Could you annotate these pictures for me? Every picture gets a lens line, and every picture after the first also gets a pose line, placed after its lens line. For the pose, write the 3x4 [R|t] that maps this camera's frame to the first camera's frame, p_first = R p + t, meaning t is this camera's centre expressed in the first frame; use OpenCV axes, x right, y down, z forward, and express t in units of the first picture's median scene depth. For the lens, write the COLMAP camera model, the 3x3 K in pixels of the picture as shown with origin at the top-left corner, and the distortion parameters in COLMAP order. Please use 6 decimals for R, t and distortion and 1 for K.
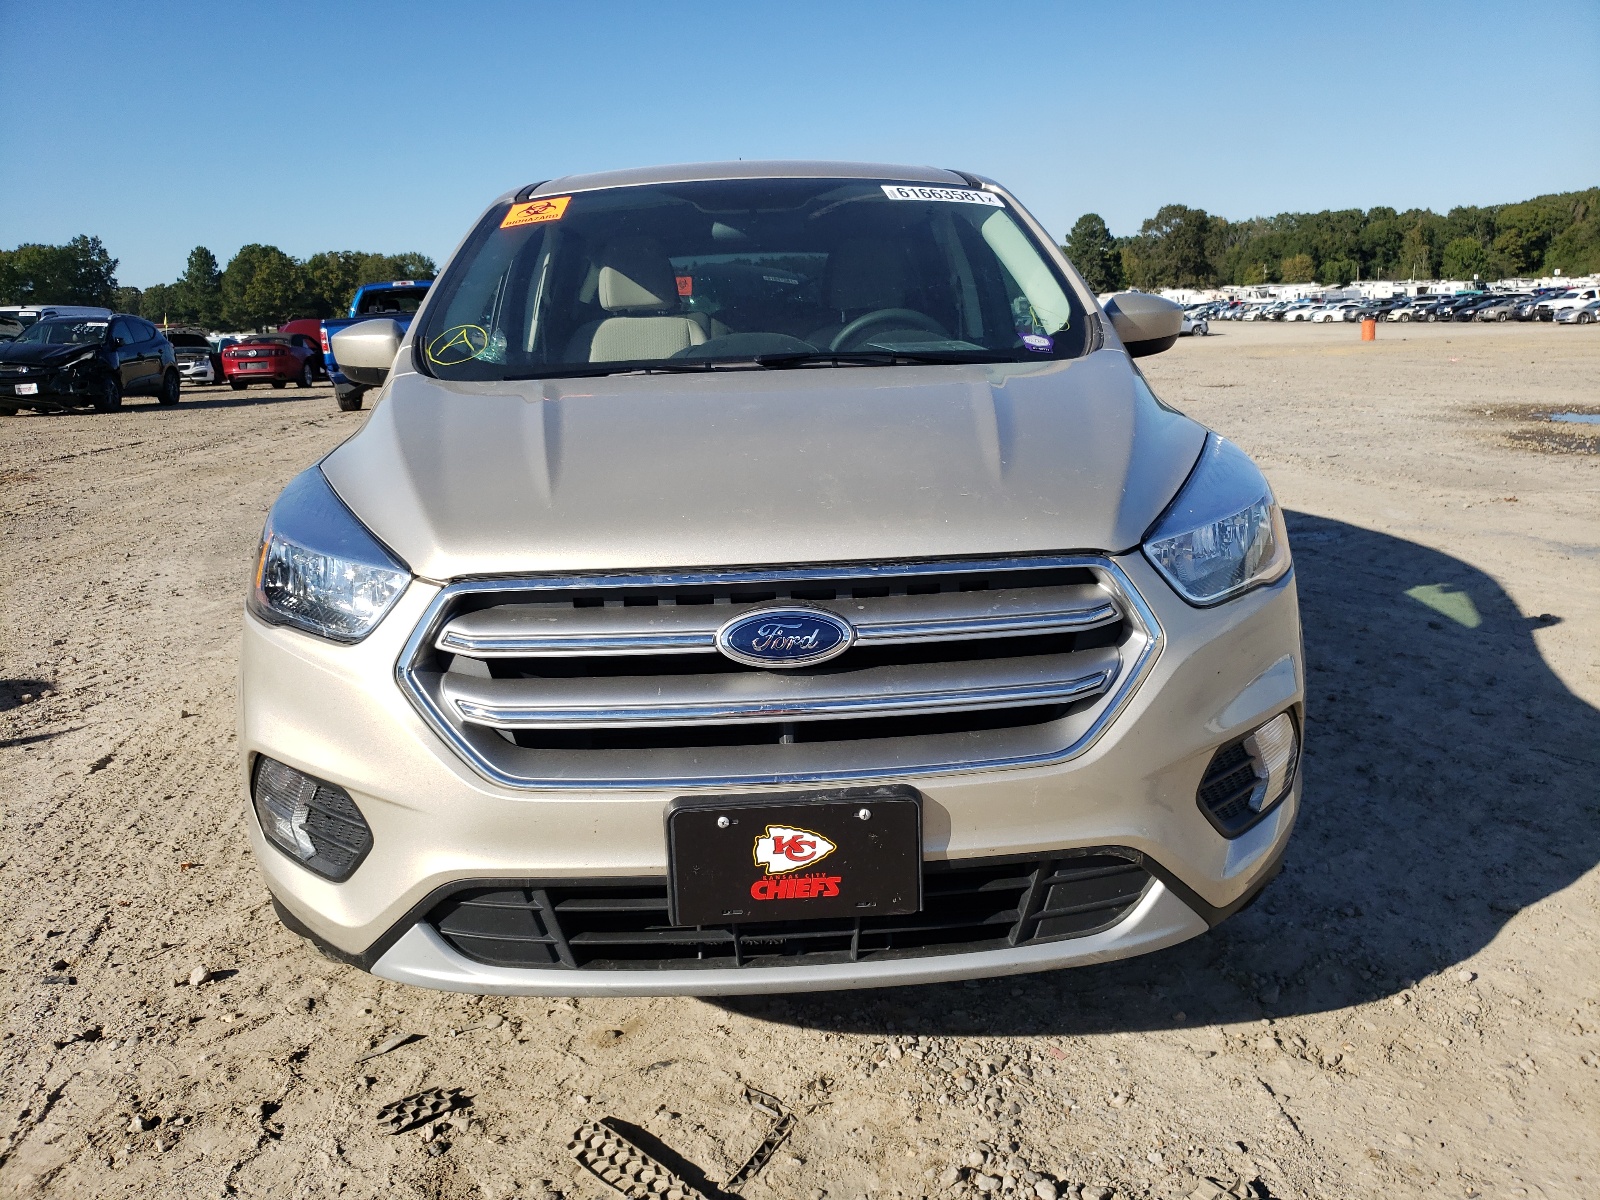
lens RADIAL K [[1214.5, 0, 804.5], [0, 1214.5, 597.0], [0, 0, 1]] dist [0.000720, -0.006490]
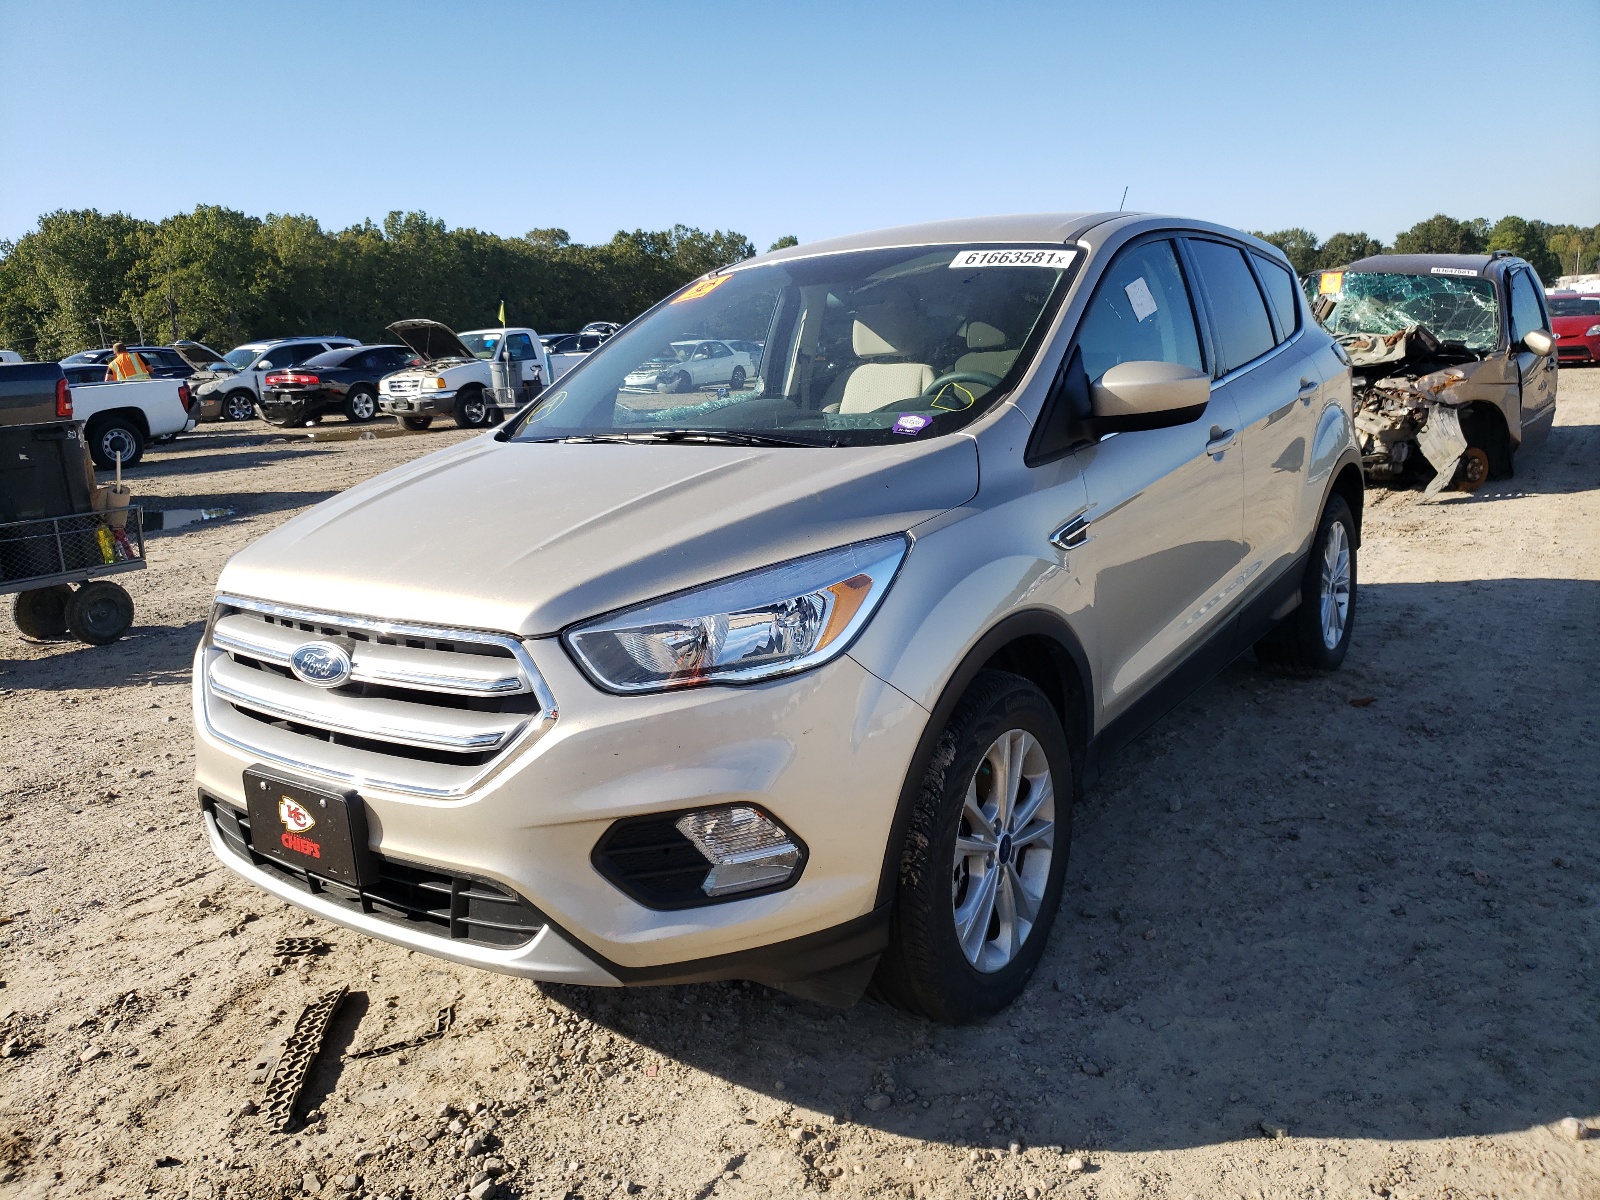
lens RADIAL K [[1214.5, 0, 809.4], [0, 1214.5, 594.2], [0, 0, 1]] dist [0.000720, -0.006490]
pose [[0.800851, 0.116611, -0.587400, 1.155981], [-0.112518, 0.992690, 0.043664, -0.158502], [0.588198, 0.031125, 0.808118, 0.200895]]
